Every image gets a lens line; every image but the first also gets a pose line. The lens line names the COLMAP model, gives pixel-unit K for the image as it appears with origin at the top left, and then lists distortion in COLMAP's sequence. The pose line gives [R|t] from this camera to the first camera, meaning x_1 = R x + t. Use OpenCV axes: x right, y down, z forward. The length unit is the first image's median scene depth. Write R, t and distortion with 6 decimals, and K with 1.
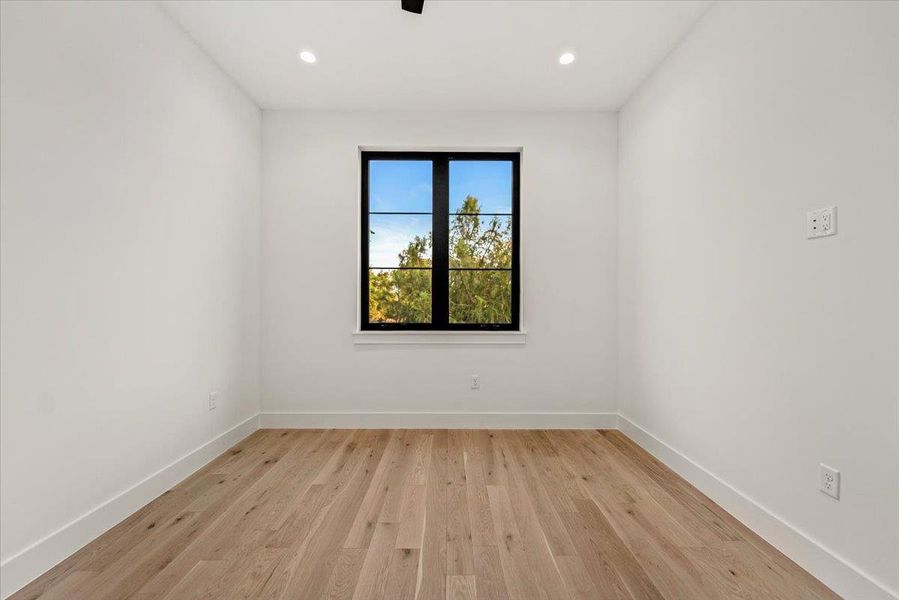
lens RADIAL K [[356.8, 0, 449.5], [0, 356.8, 300.0], [0, 0, 1]] dist [0.009555, -0.000173]
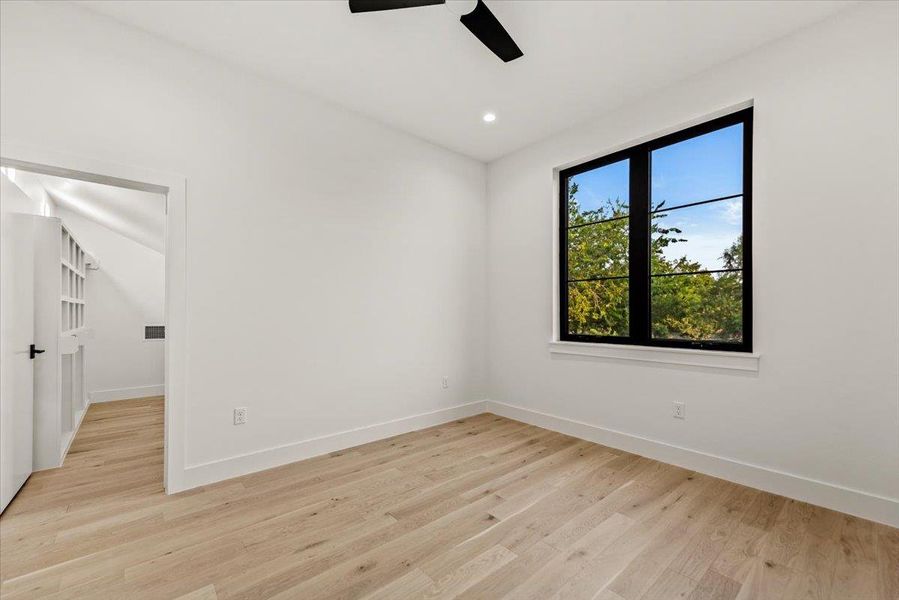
lens RADIAL K [[365.5, 0, 447.9], [0, 365.5, 315.3], [0, 0, 1]] dist [0.001832, 0.000001]
pose [[0.645590, 0.000408, -0.763684, 0.396830], [0.006560, 0.999960, 0.006080, 0.001094], [0.763656, -0.008935, 0.645561, 0.046005]]
